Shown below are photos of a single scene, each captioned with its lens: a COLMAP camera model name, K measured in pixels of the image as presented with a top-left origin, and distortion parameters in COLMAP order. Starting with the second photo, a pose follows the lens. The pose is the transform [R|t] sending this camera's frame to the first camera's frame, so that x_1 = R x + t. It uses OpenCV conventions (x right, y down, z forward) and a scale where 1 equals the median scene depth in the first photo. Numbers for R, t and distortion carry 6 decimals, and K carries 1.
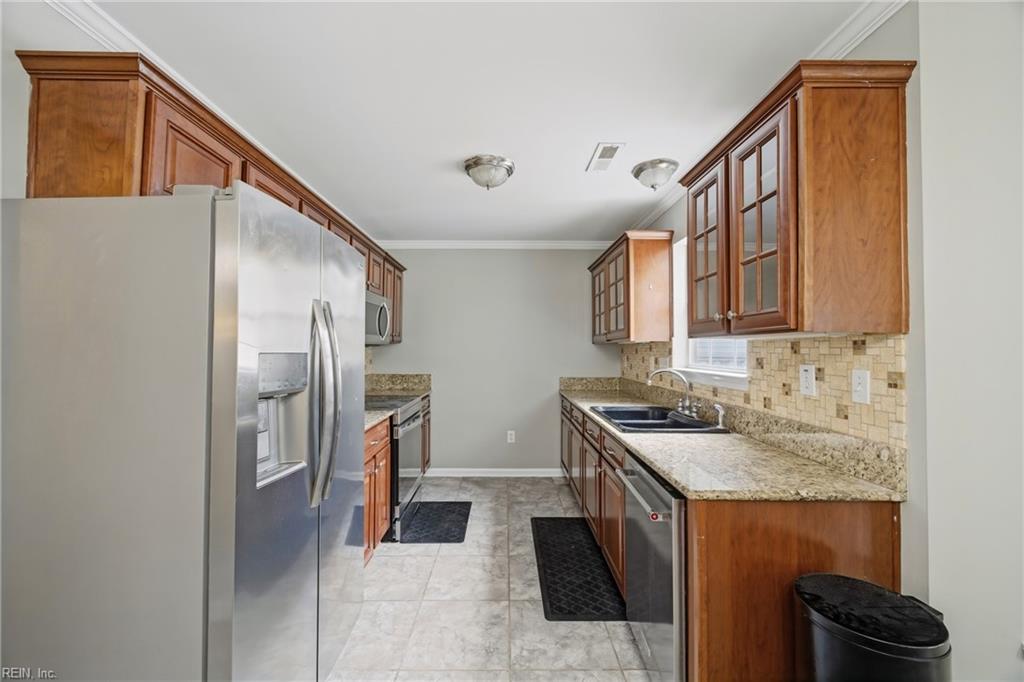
lens RADIAL K [[407.8, 0, 507.0], [0, 407.8, 337.8], [0, 0, 1]] dist [0.007556, -0.002184]
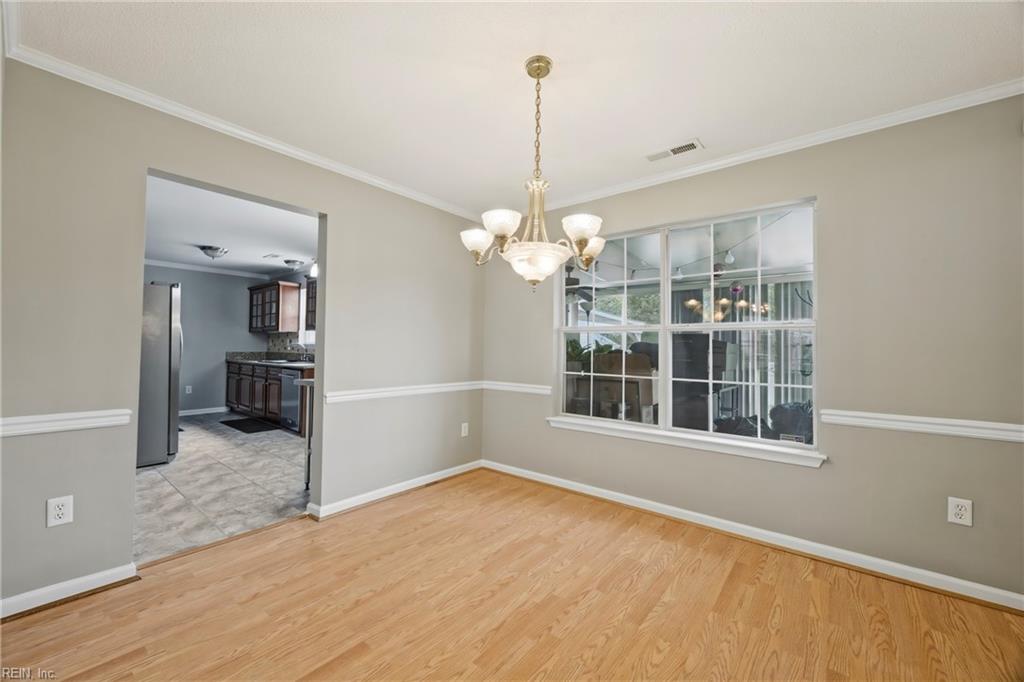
lens RADIAL K [[407.8, 0, 514.3], [0, 407.8, 337.3], [0, 0, 1]] dist [0.007556, -0.002184]
pose [[0.635525, 0.020077, 0.771819, -0.575686], [-0.030194, 0.999543, -0.001139, 0.005187], [-0.771490, -0.022581, 0.635841, -1.343159]]
